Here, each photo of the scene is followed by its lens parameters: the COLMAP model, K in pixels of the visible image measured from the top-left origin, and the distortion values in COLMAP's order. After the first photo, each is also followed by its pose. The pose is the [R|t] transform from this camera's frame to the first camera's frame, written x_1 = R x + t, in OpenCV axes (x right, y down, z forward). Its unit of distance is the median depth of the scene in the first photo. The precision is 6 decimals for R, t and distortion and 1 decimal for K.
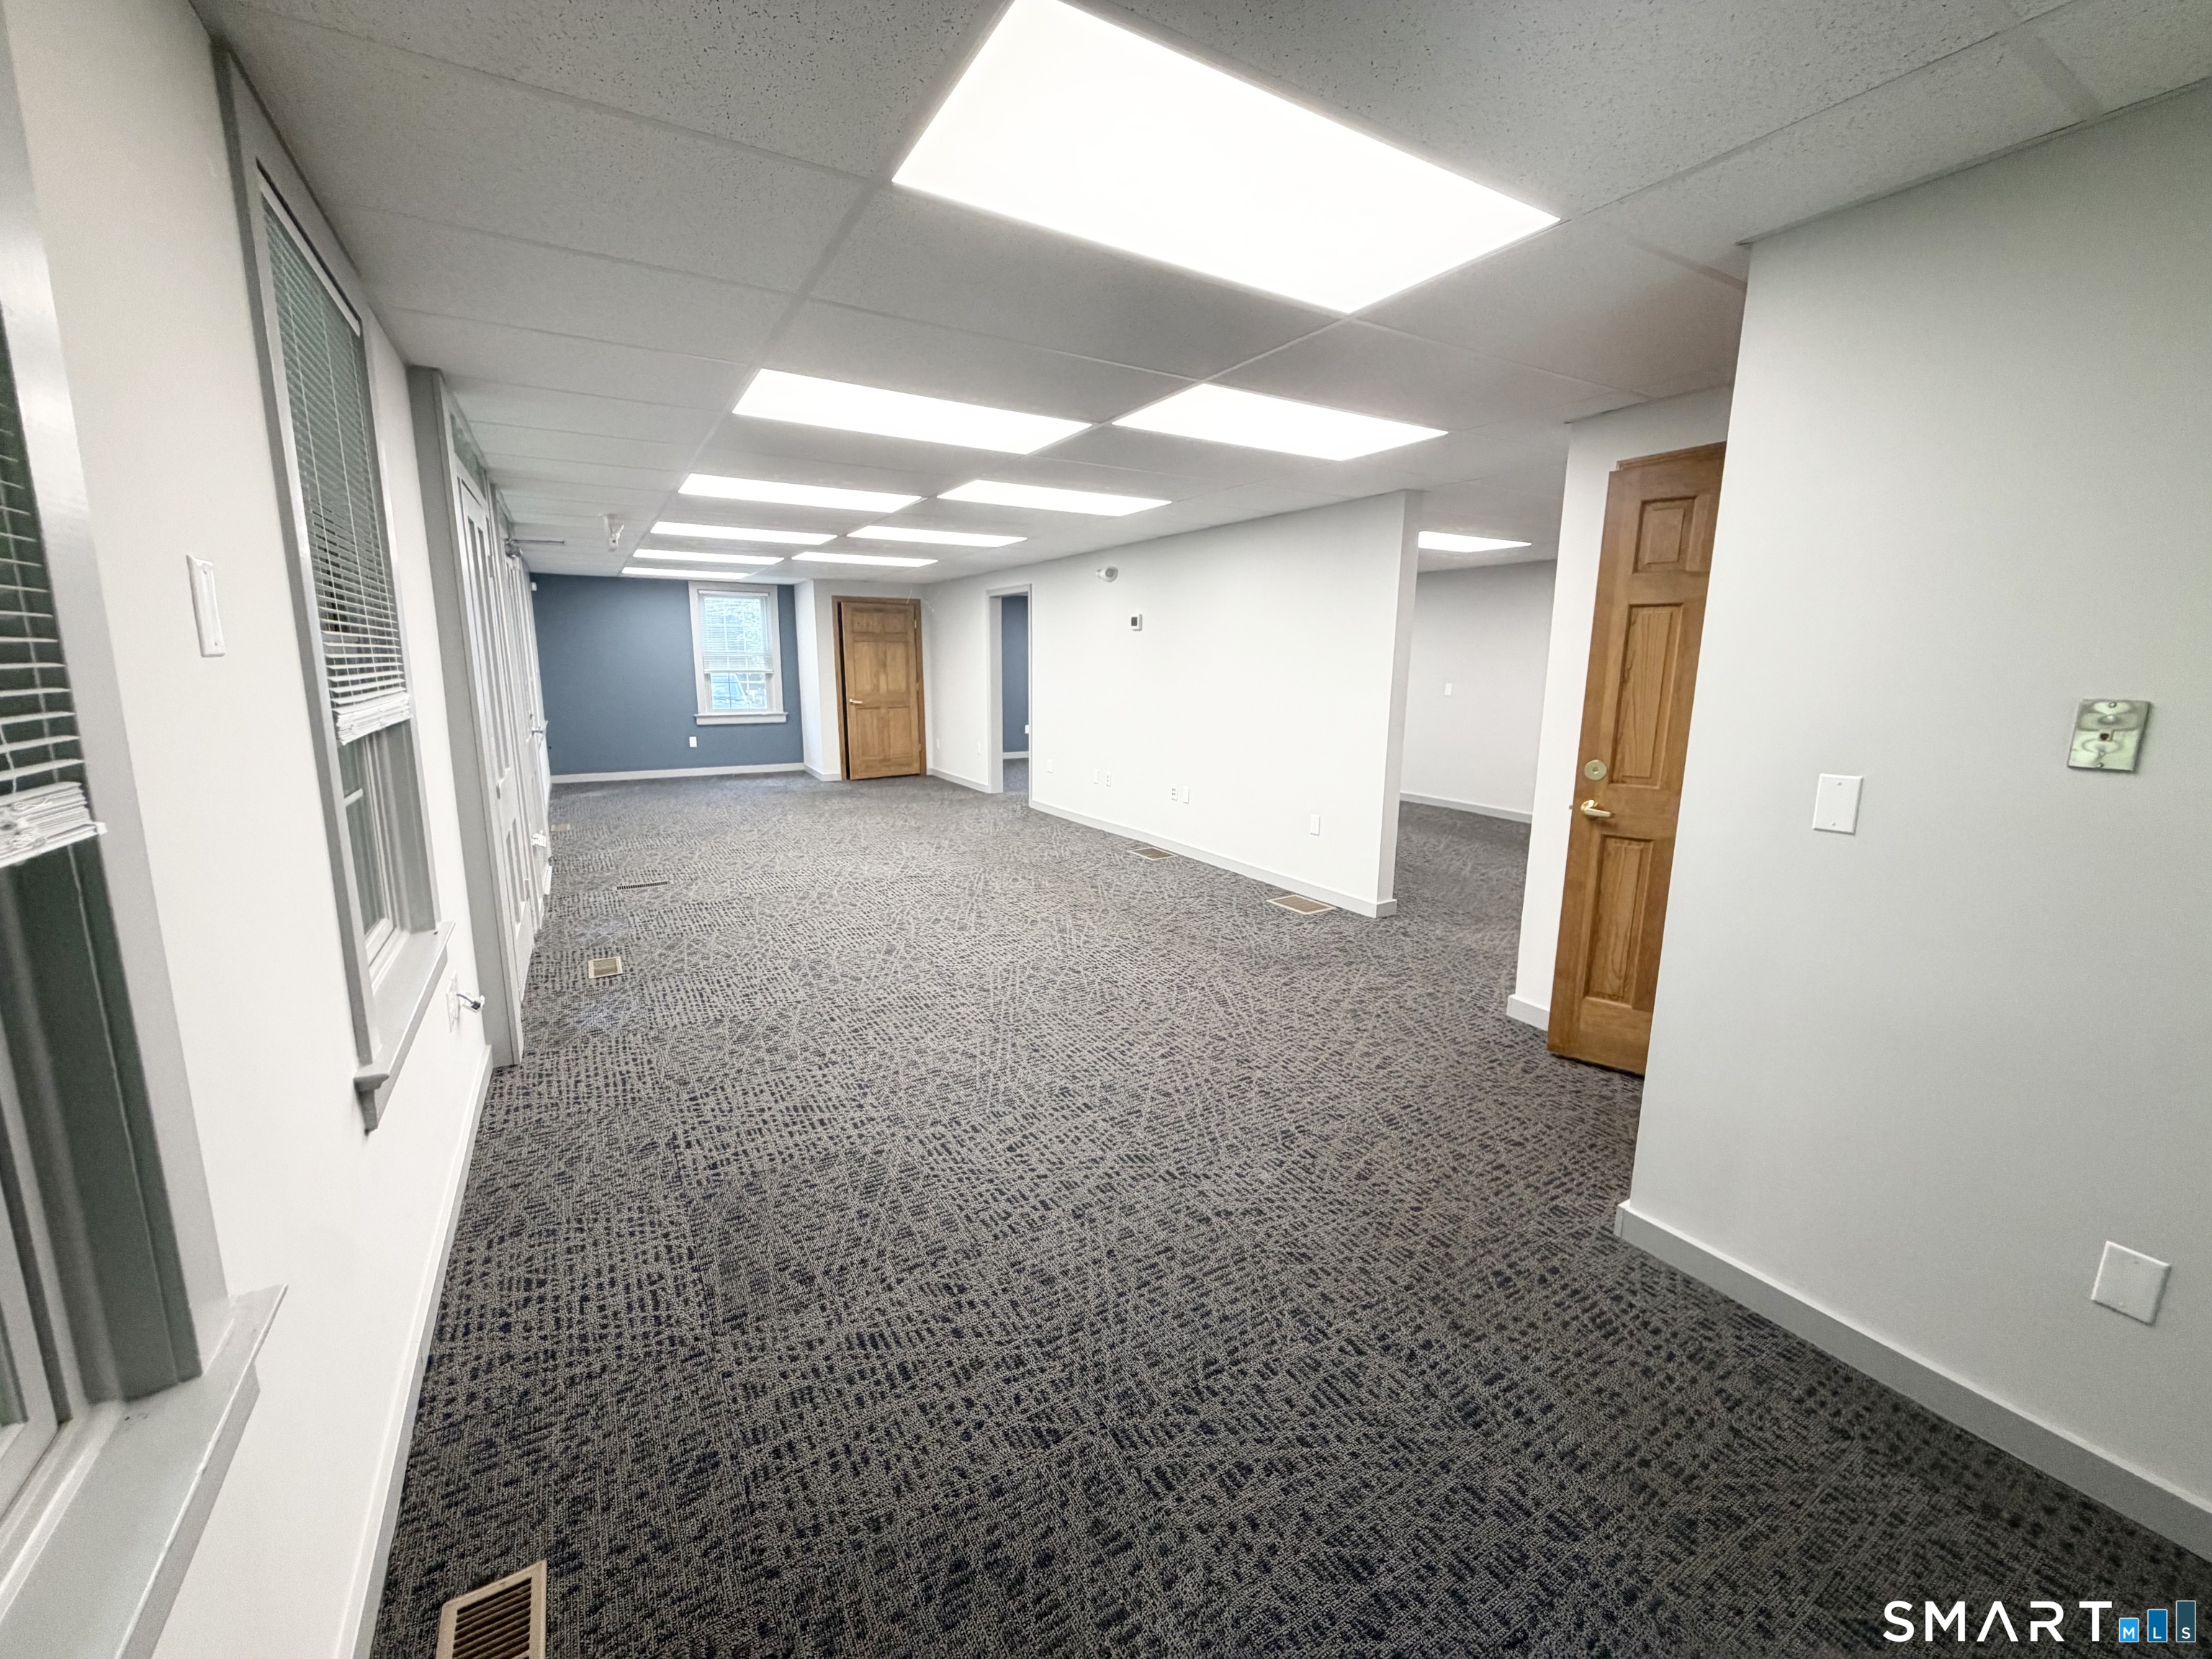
lens RADIAL K [[889.9, 0, 1110.0], [0, 889.9, 821.0], [0, 0, 1]] dist [-0.000069, -0.000037]
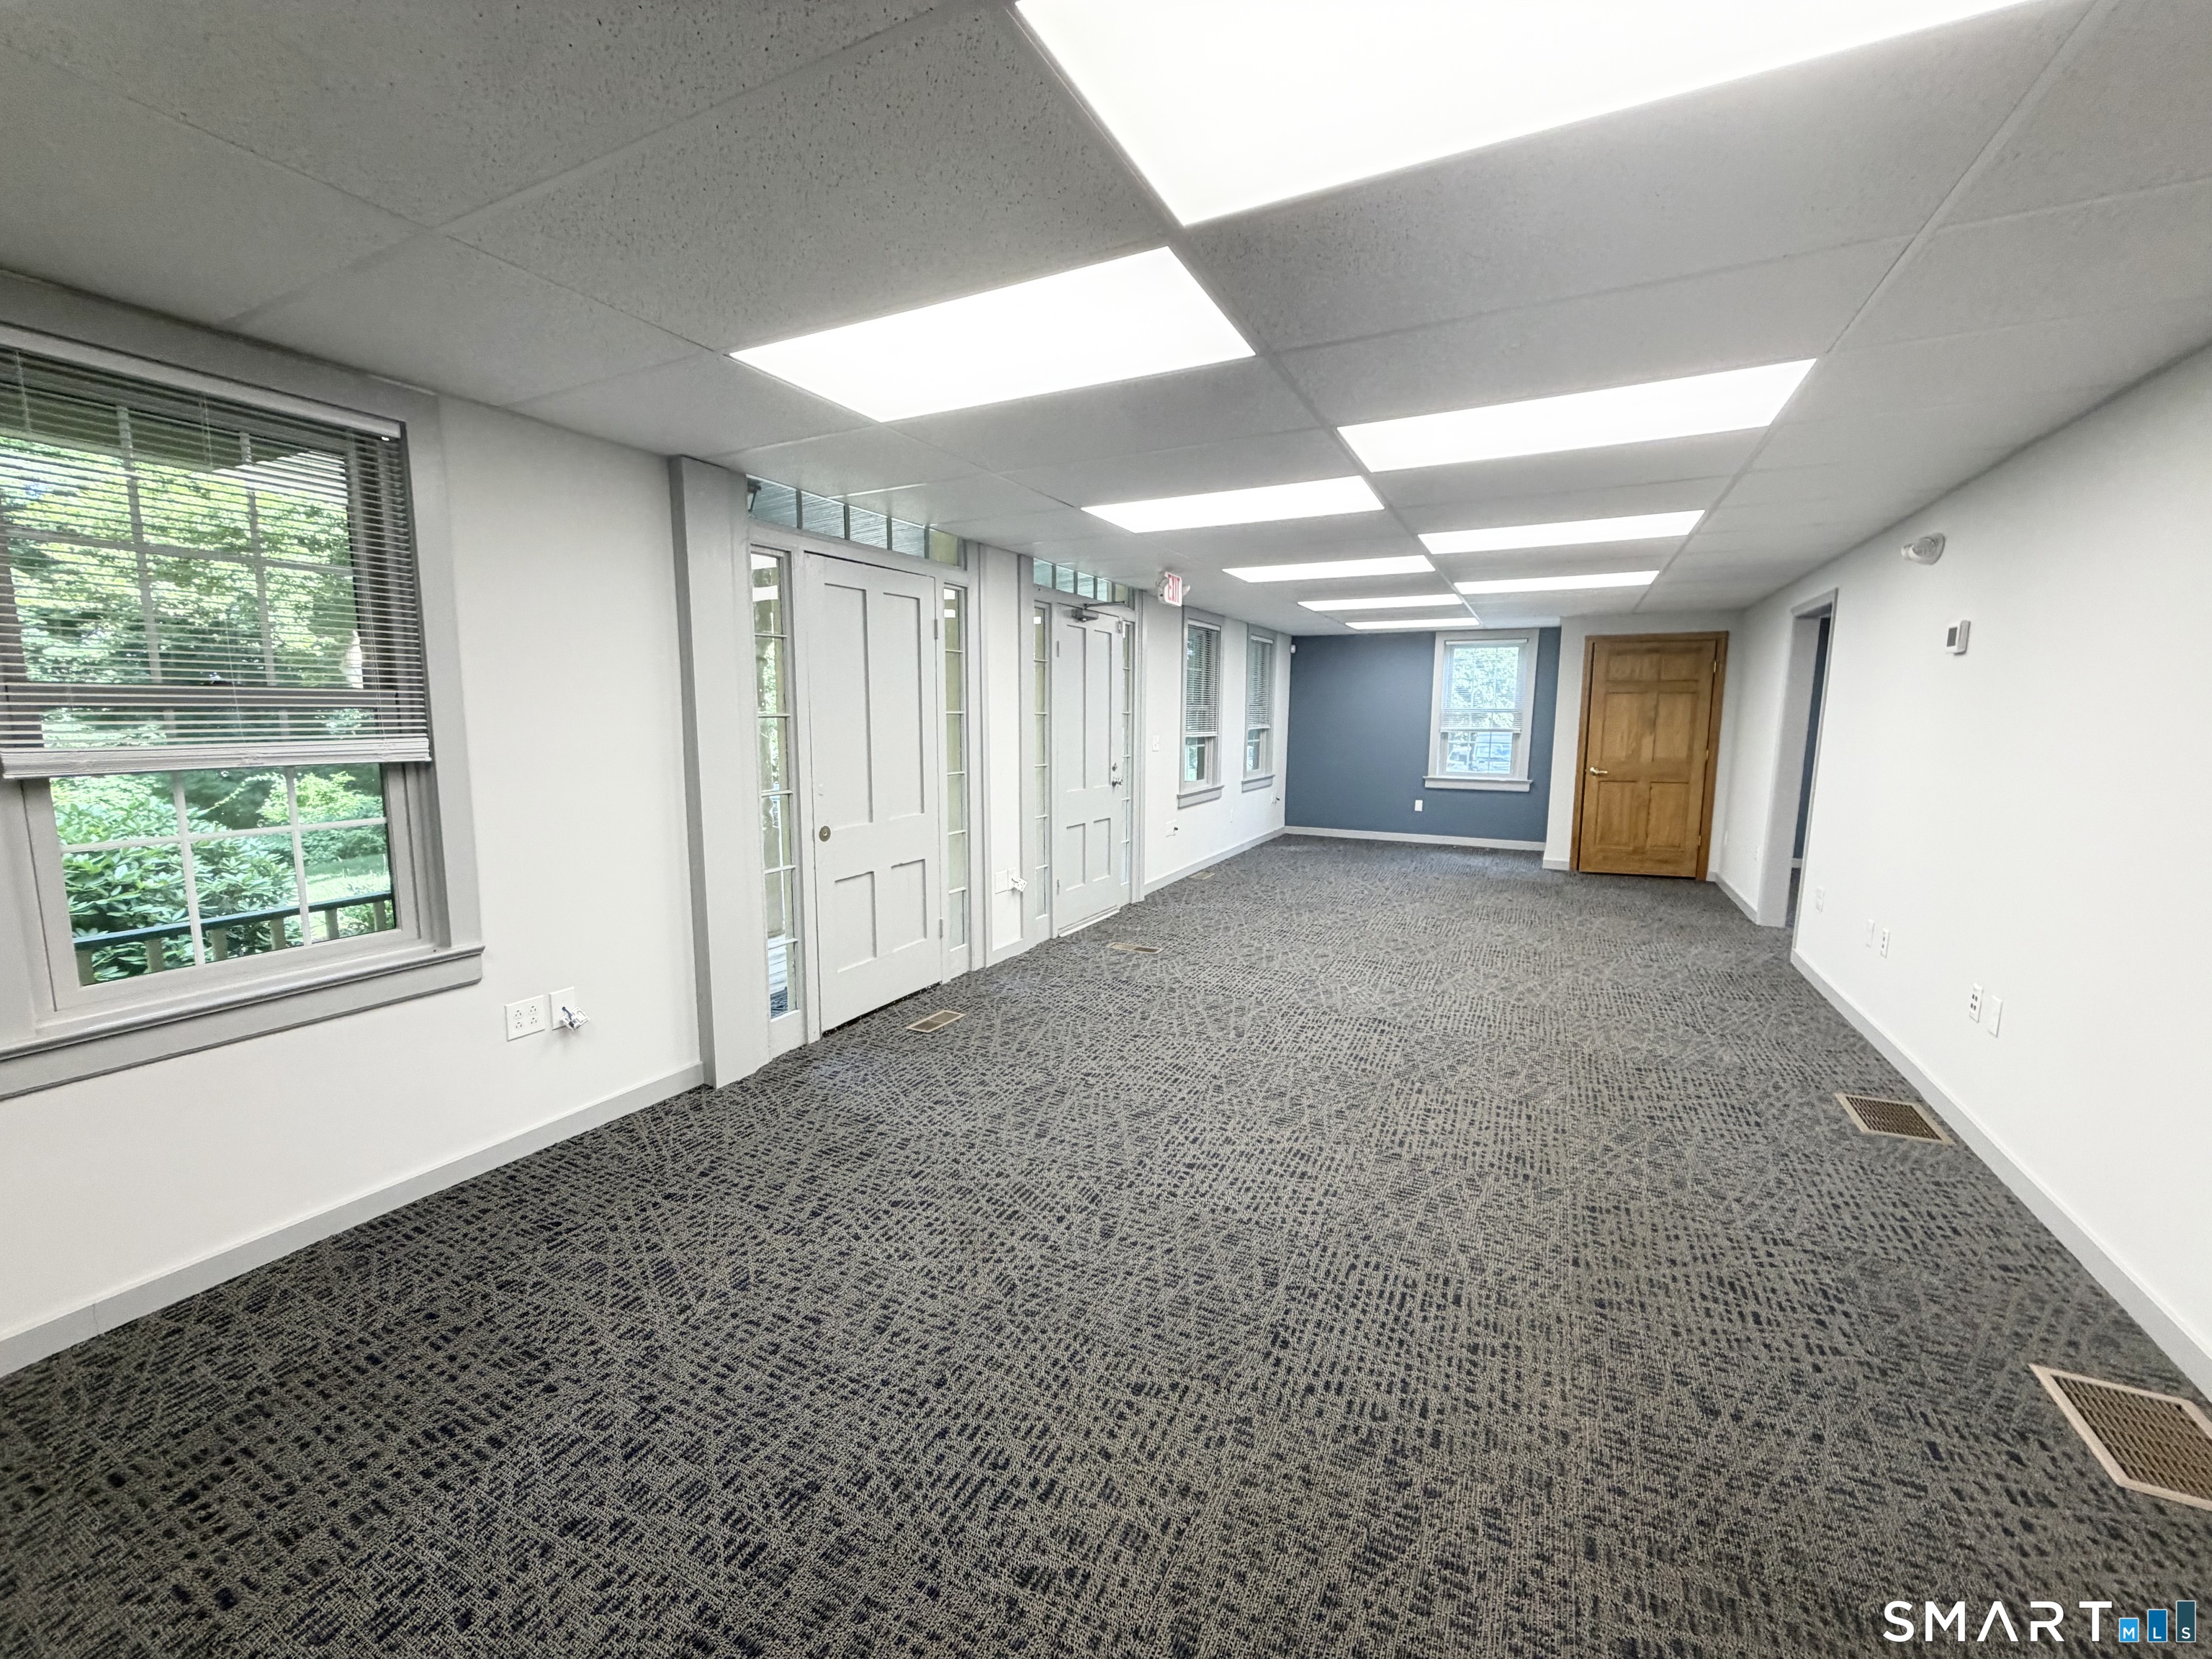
lens RADIAL K [[882.5, 0, 1102.2], [0, 882.5, 829.1], [0, 0, 1]] dist [-0.001692, -0.000120]
pose [[0.524338, 0.107819, -0.844656, 0.292205], [-0.153921, 0.987612, 0.030517, -0.091664], [0.837483, 0.114009, 0.534438, 0.521368]]
